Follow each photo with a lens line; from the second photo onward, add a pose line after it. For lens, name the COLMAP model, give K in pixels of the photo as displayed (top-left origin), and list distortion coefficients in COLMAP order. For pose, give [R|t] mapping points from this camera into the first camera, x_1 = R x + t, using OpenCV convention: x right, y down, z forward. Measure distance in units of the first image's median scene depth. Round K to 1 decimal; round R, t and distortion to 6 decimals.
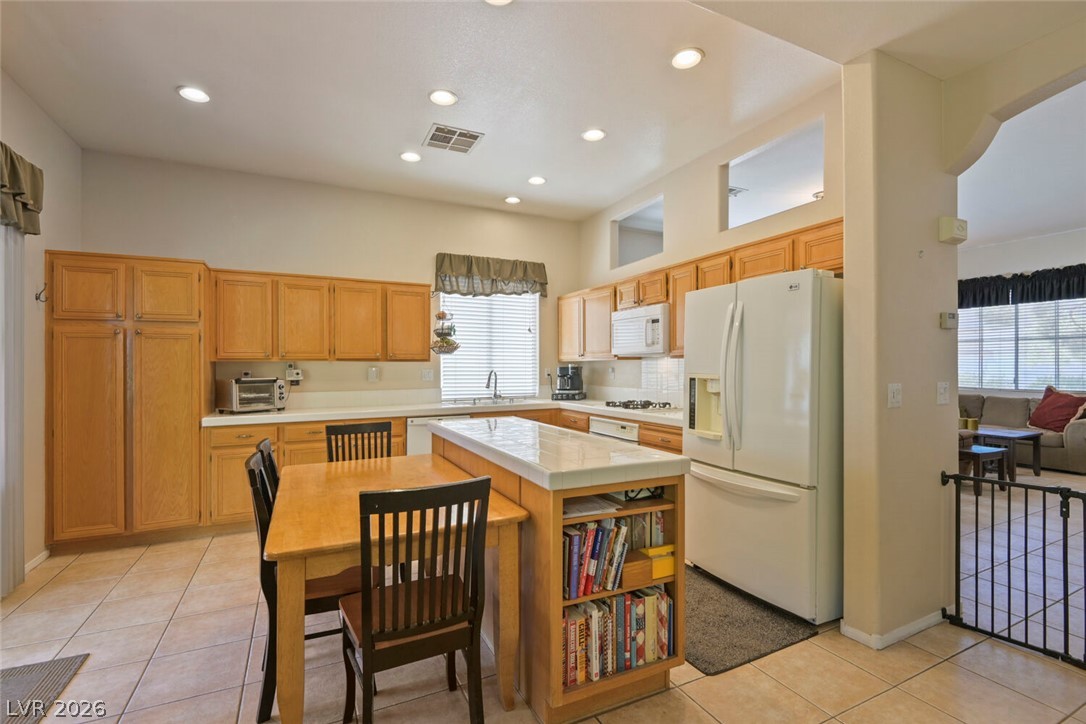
lens RADIAL K [[502.3, 0, 555.7], [0, 502.3, 360.3], [0, 0, 1]] dist [0.027709, -0.024026]
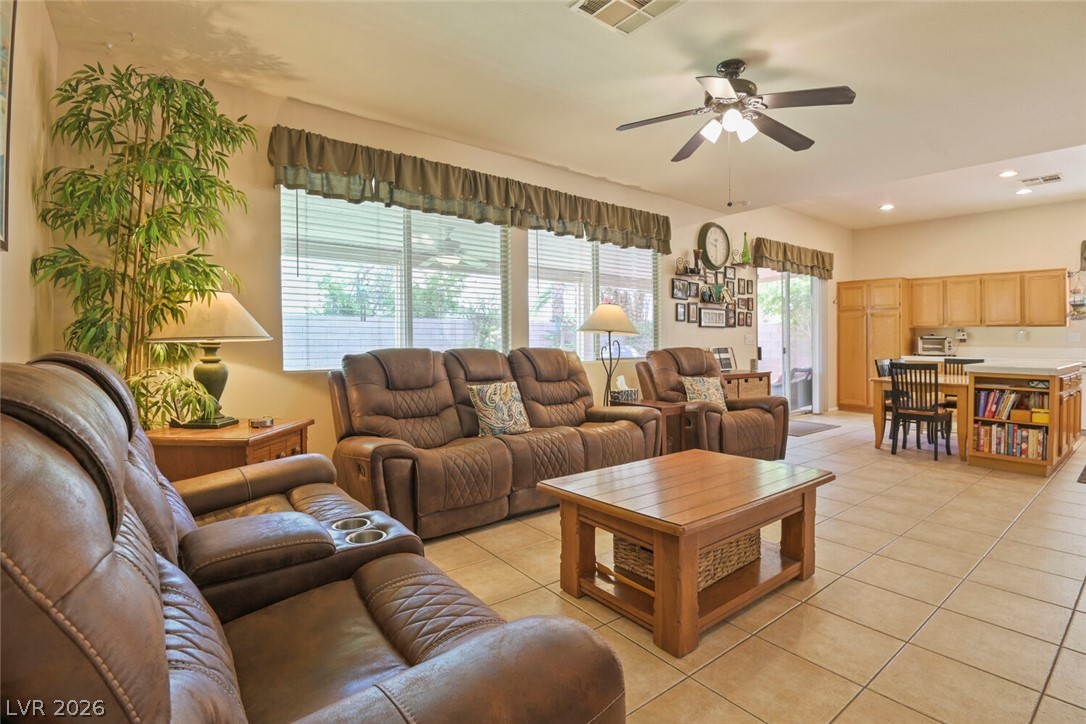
lens RADIAL K [[504.5, 0, 523.1], [0, 504.5, 335.3], [0, 0, 1]] dist [-0.000161, -0.016449]
pose [[0.163755, -0.000062, -0.986501, 0.839363], [0.004555, 0.999989, 0.000694, 0.020021], [0.986491, -0.004607, 0.163753, -0.660150]]
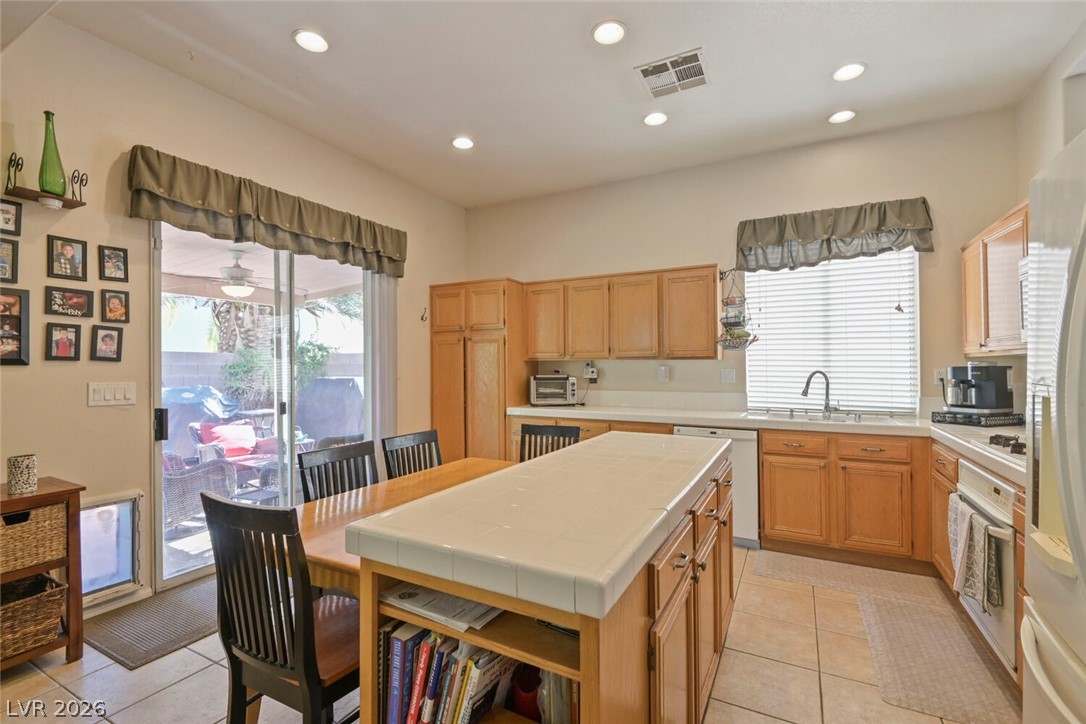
lens RADIAL K [[494.9, 0, 519.5], [0, 494.9, 357.9], [0, 0, 1]] dist [0.023973, -0.023303]
pose [[0.550597, -0.009511, -0.834717, 0.254058], [0.008986, 0.999945, -0.005466, 0.001968], [0.834723, -0.004491, 0.550652, 0.312515]]
